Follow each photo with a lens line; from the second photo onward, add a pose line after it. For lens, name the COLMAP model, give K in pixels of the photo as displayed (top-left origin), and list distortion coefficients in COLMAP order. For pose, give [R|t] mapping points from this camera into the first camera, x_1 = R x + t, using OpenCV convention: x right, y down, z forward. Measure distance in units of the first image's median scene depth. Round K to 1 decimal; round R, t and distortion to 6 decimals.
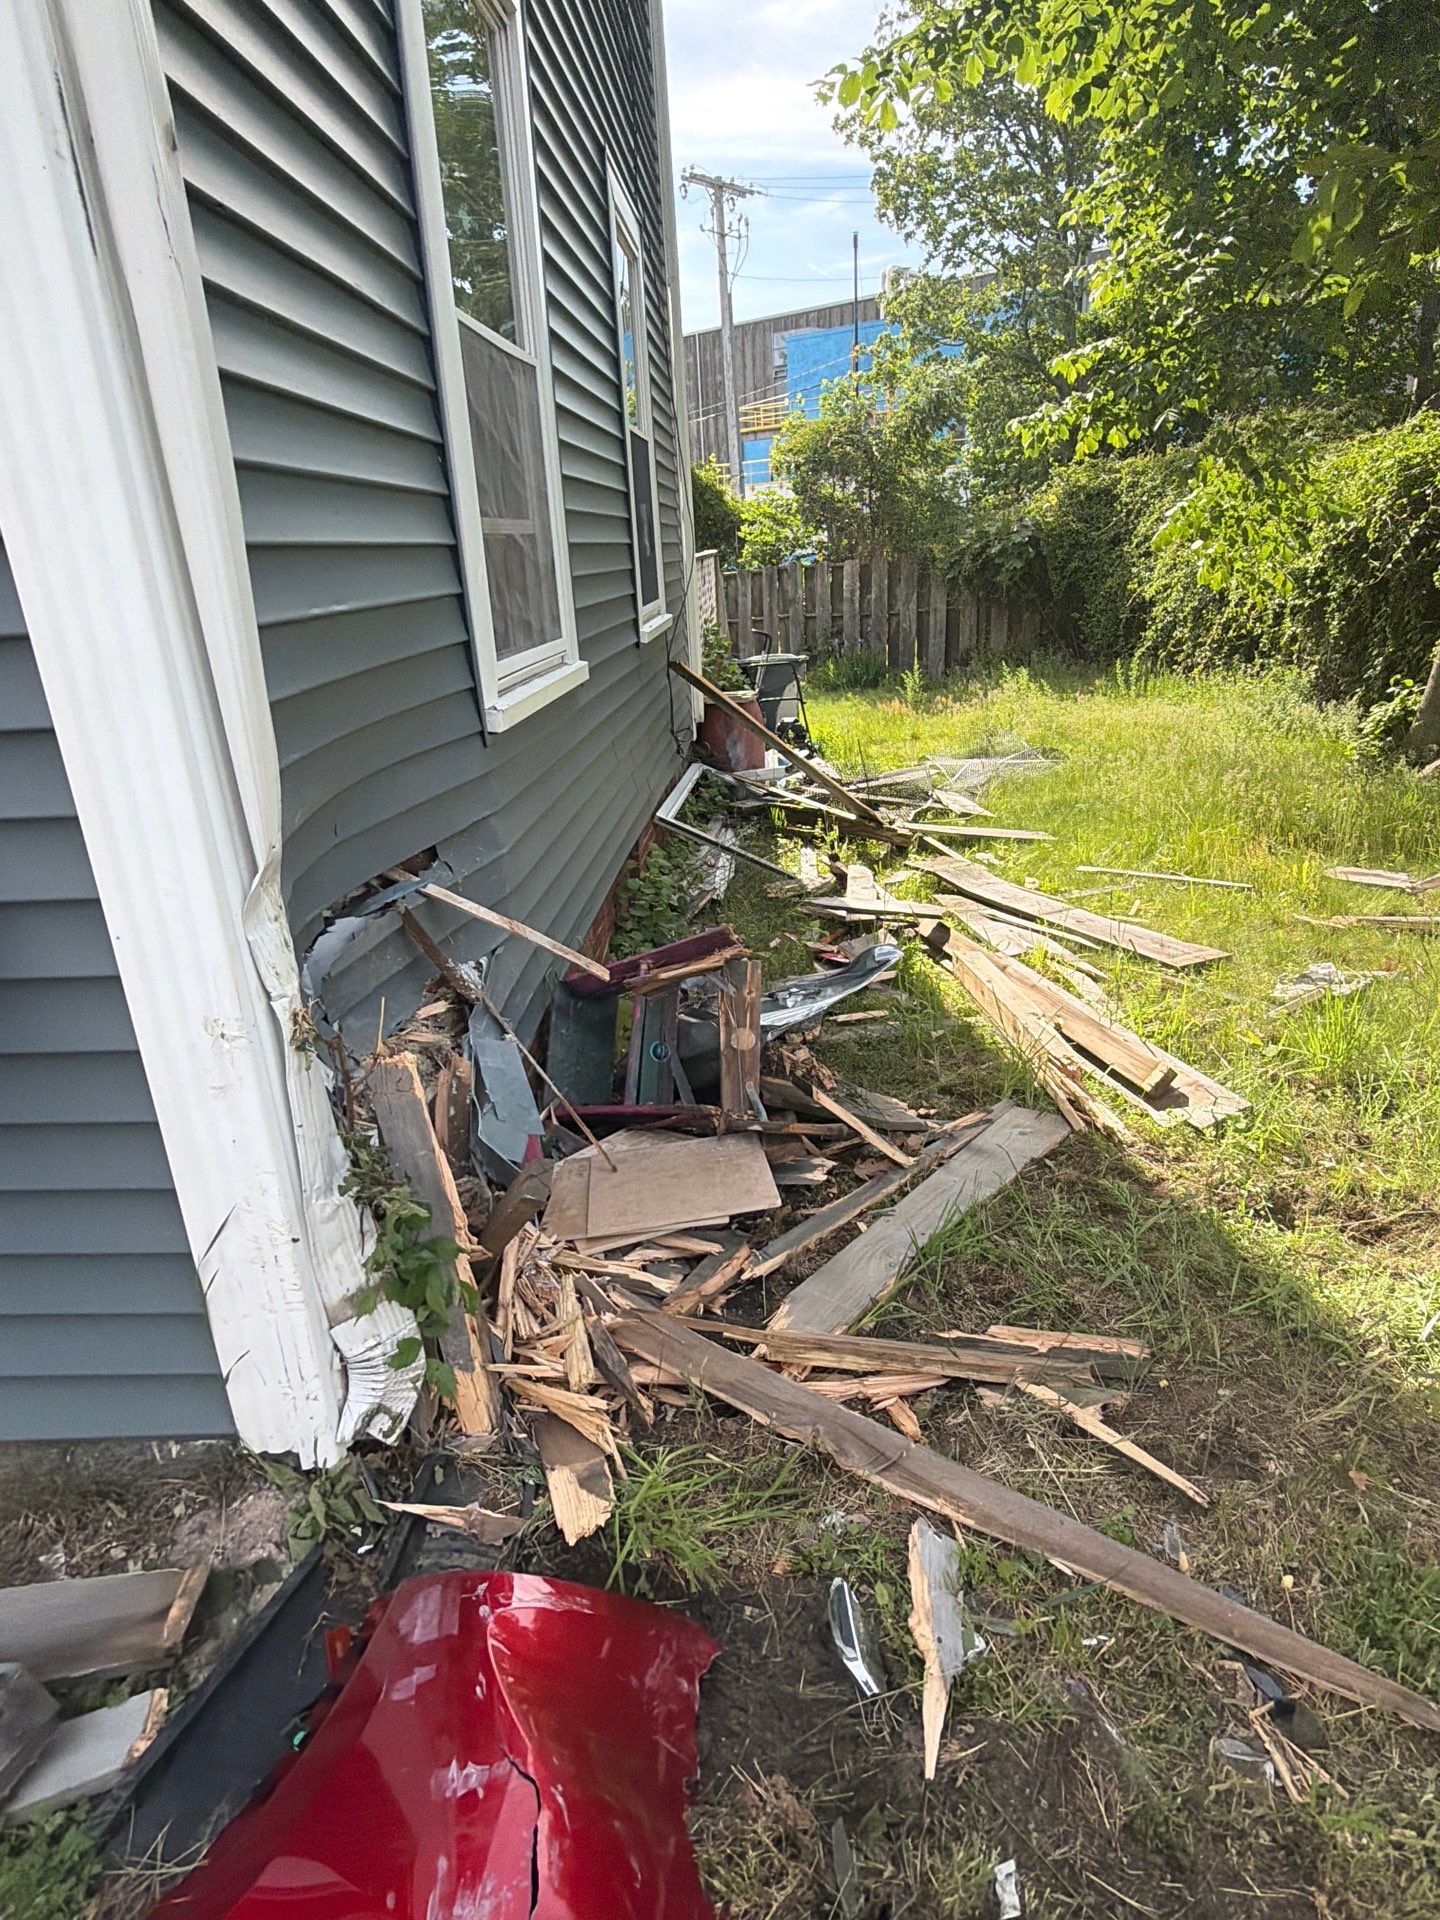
lens RADIAL K [[1067.5, 0, 726.3], [0, 1067.5, 952.9], [0, 0, 1]] dist [0.002303, 0.001680]
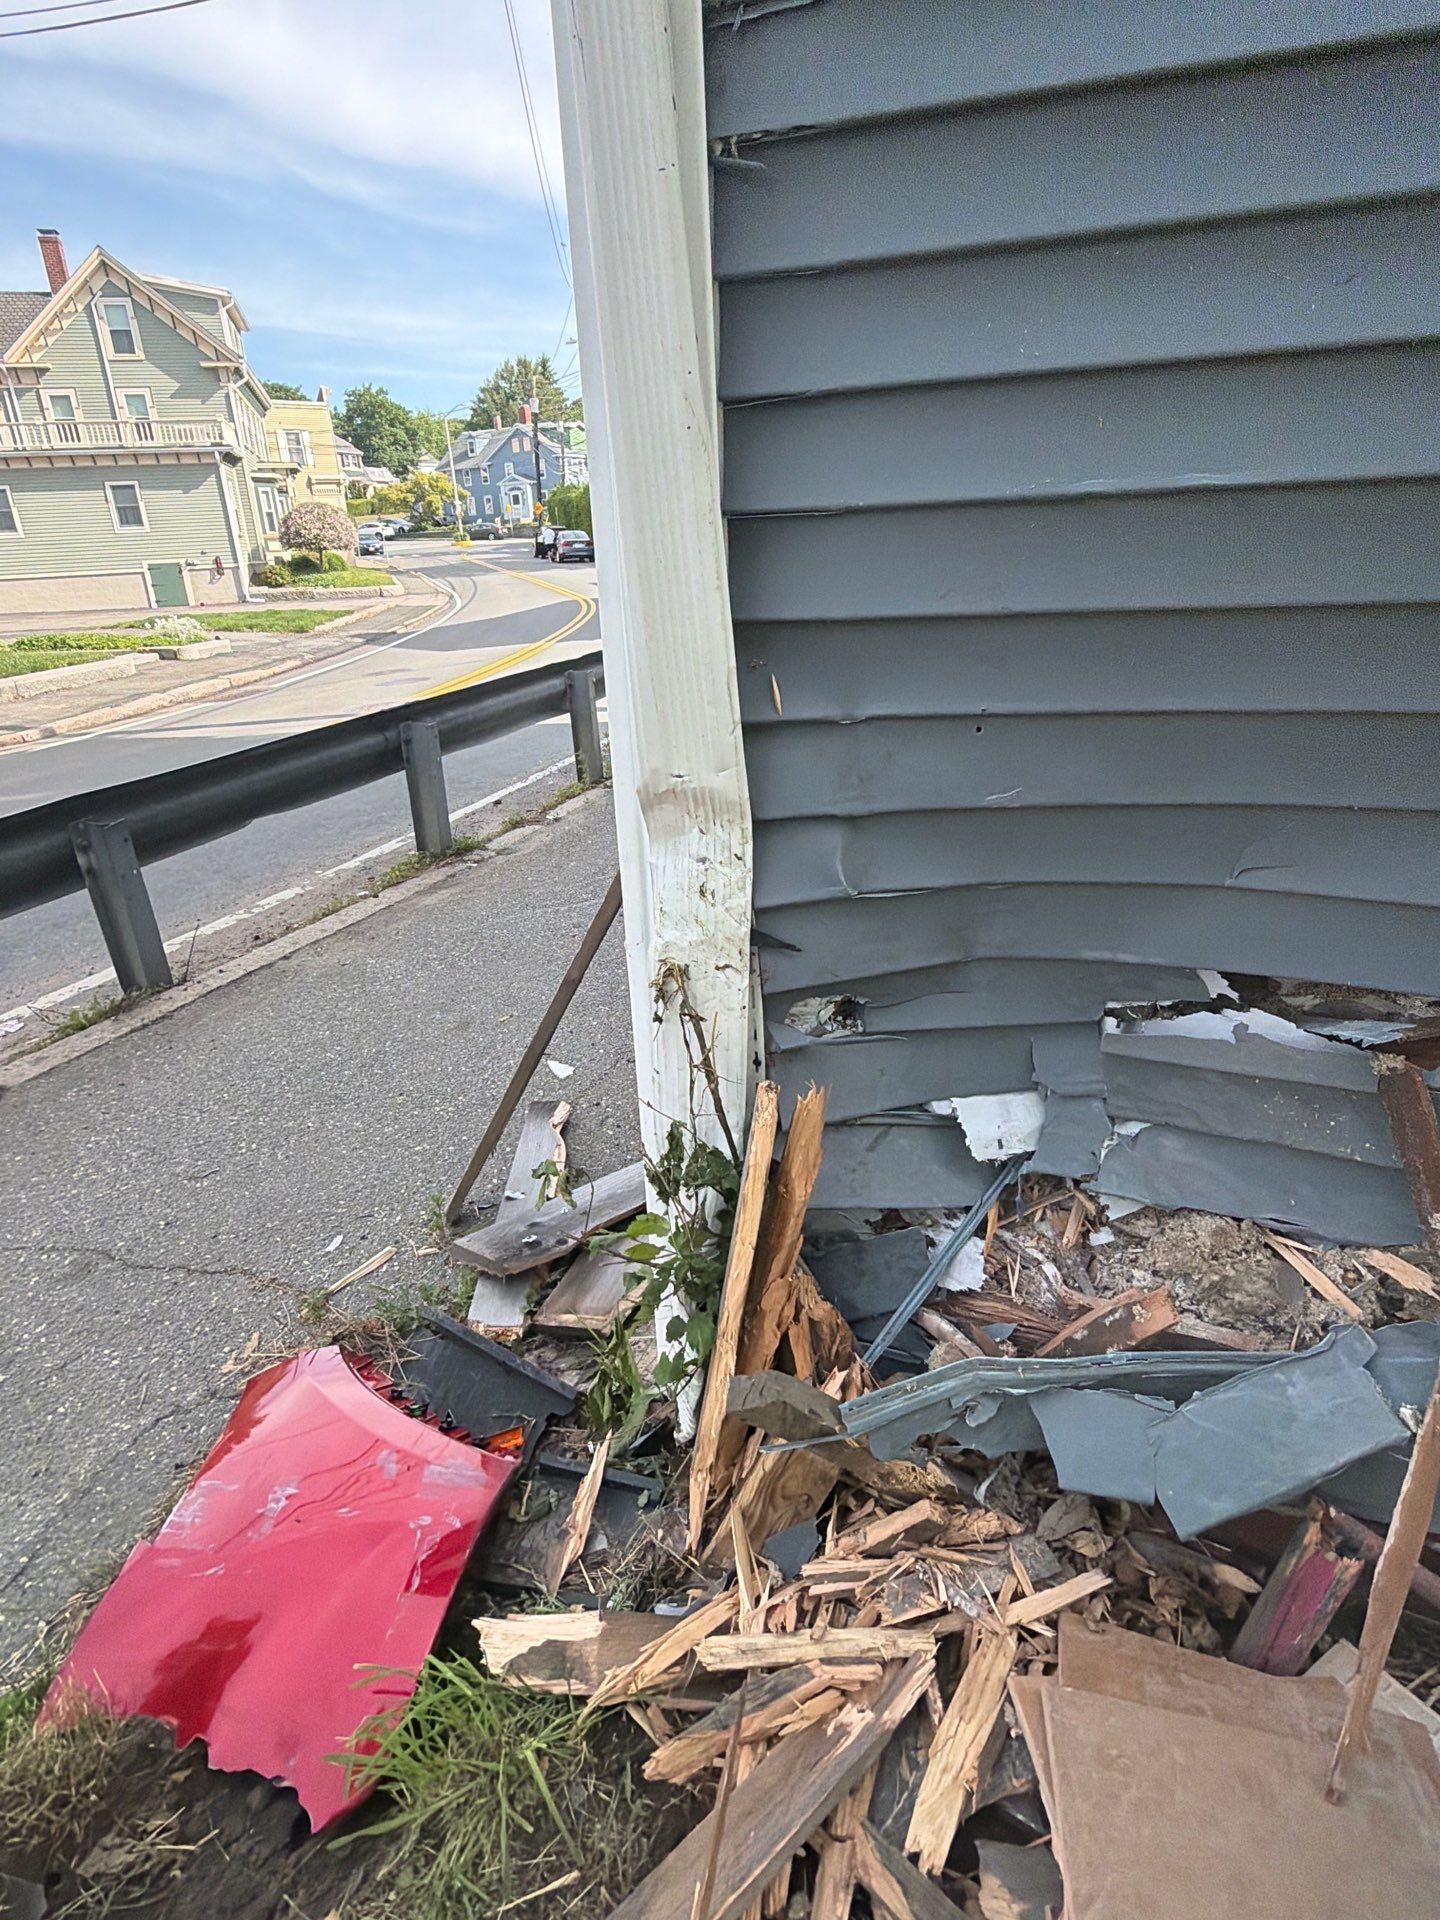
lens RADIAL K [[1067.5, 0, 726.3], [0, 1067.5, 952.9], [0, 0, 1]] dist [0.002303, 0.001680]
pose [[-0.278988, 0.396575, -0.874582, 0.145755], [-0.291157, 0.832941, 0.470571, -0.153811], [0.915092, 0.385924, -0.116915, 0.470913]]
